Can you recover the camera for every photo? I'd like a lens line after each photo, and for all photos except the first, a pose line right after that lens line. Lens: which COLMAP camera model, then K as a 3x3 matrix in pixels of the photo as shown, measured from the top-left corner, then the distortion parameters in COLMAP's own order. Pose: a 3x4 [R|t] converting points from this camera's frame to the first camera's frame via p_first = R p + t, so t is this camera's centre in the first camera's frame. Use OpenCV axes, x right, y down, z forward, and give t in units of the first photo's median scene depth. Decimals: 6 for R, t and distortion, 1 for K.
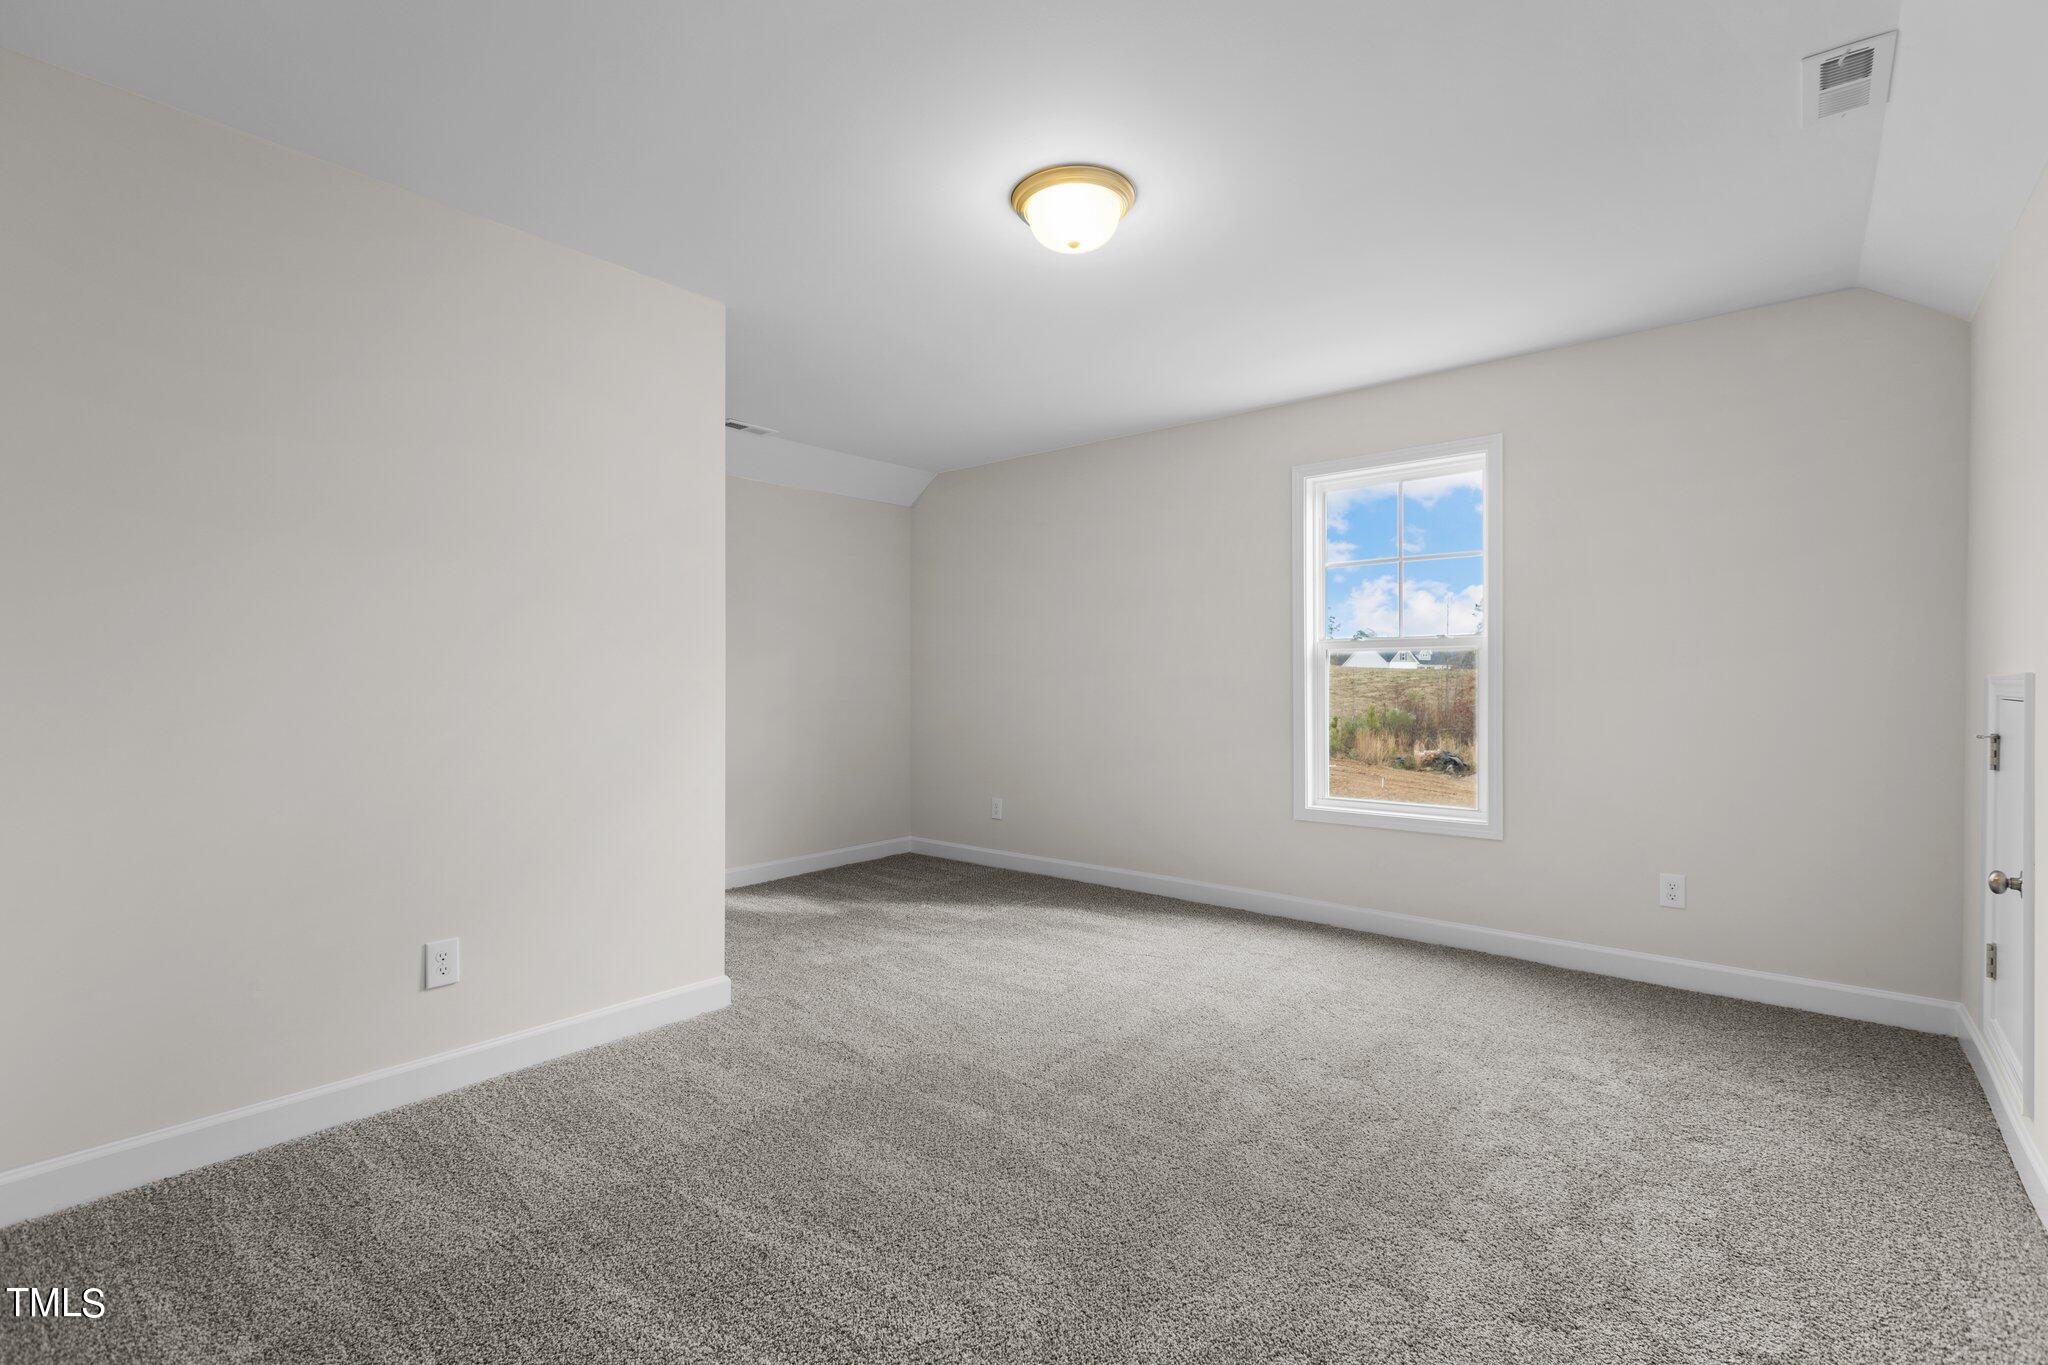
lens RADIAL K [[922.0, 0, 1024.0], [0, 922.0, 671.4], [0, 0, 1]] dist [-0.001845, 0.000071]
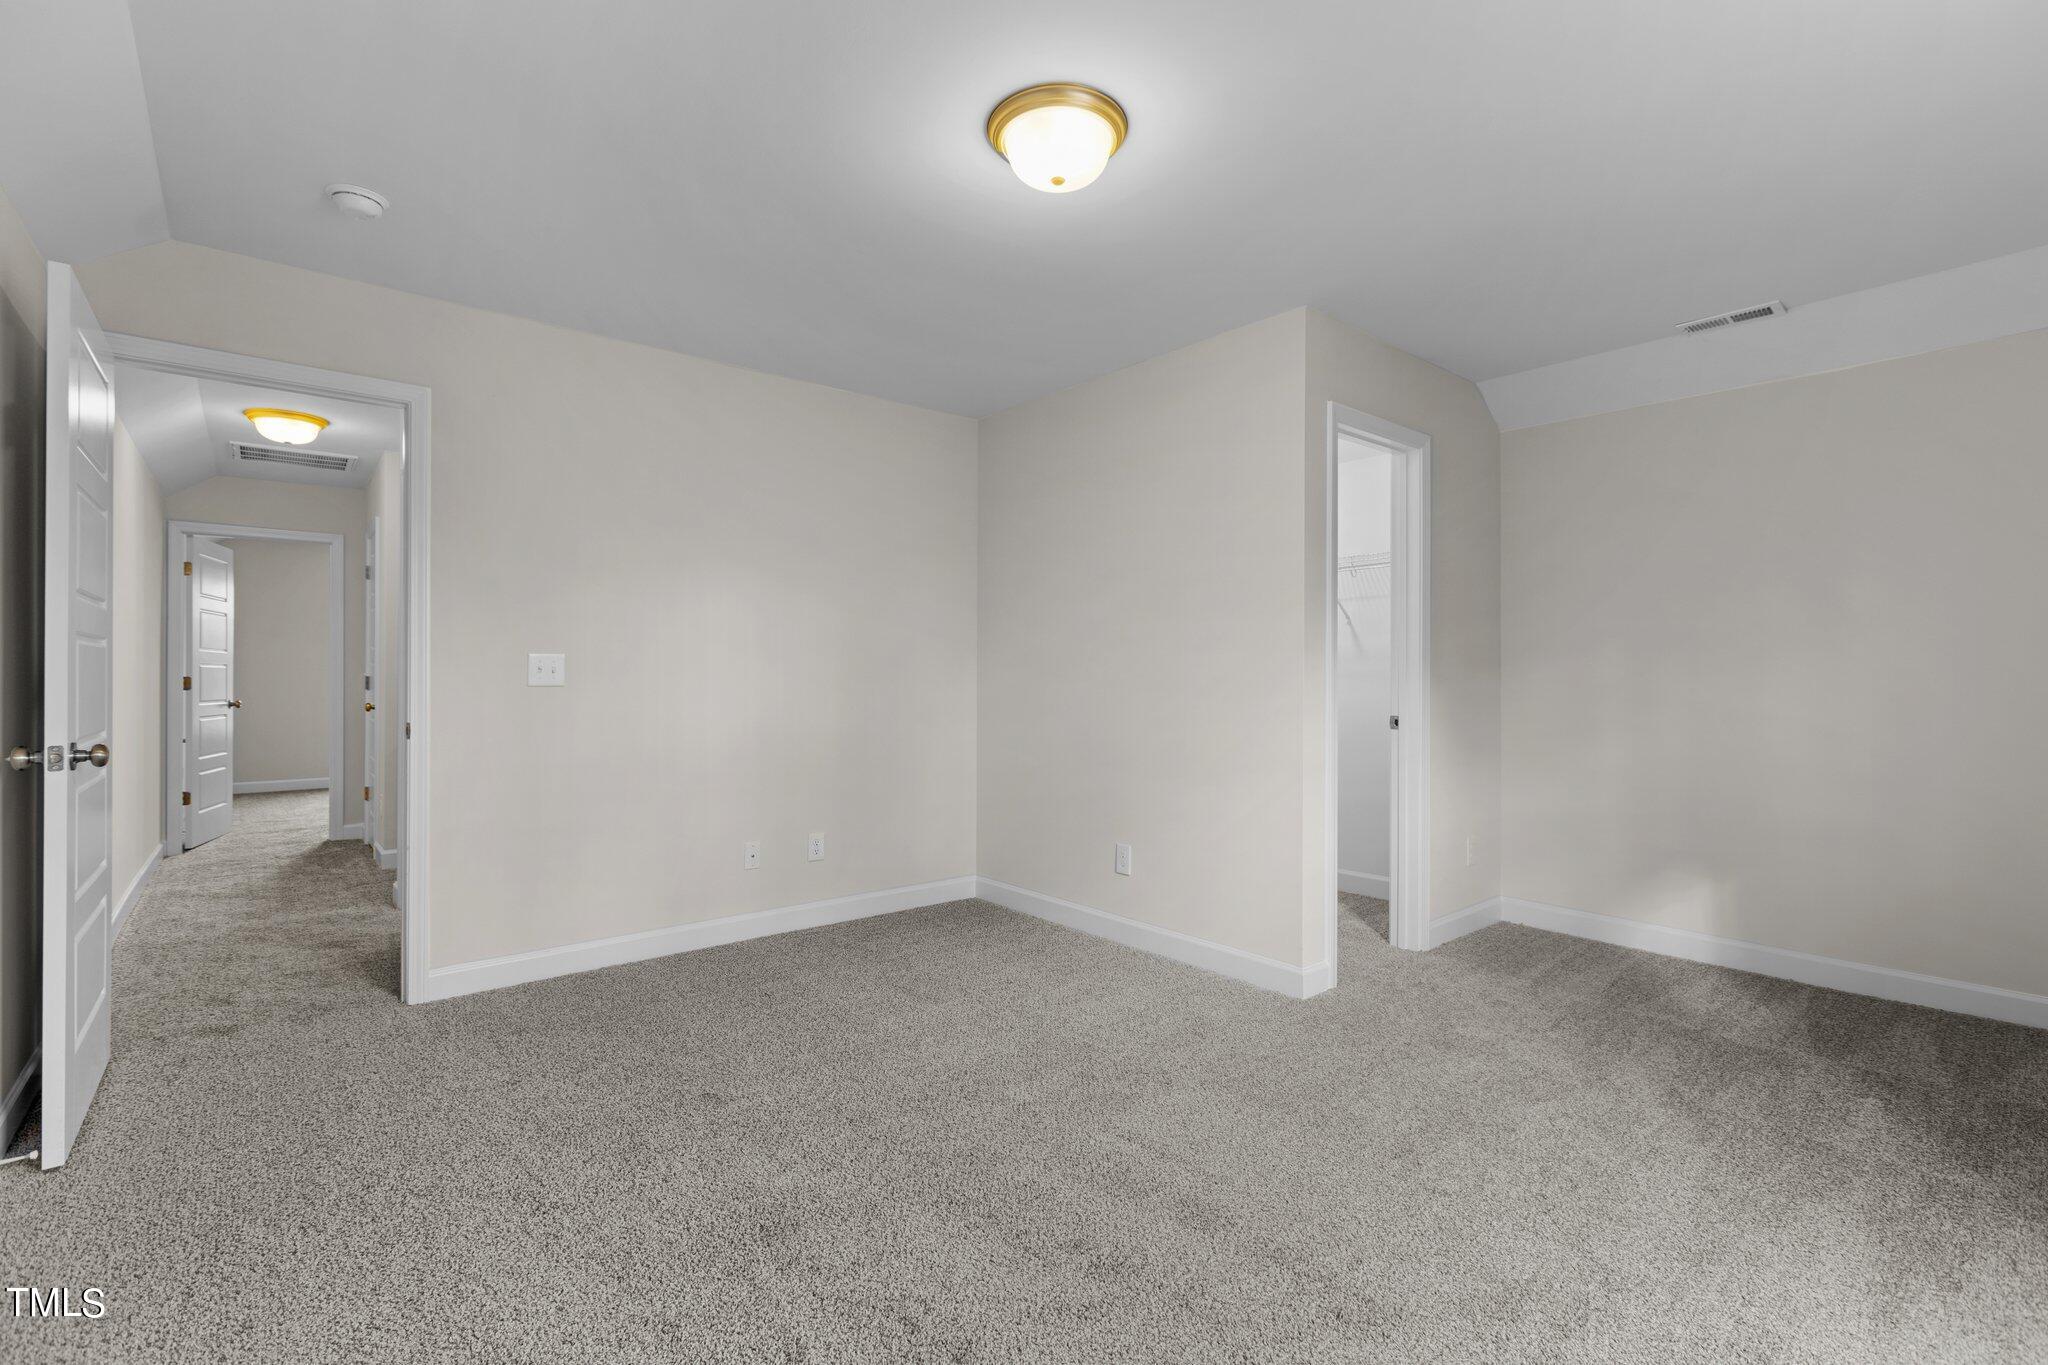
lens RADIAL K [[922.0, 0, 1024.9], [0, 922.0, 681.7], [0, 0, 1]] dist [-0.001845, 0.000071]
pose [[-0.186749, -0.003741, -0.982400, 0.622544], [0.003820, 0.999982, -0.004534, 0.023352], [0.982400, -0.004599, -0.186732, 0.792483]]
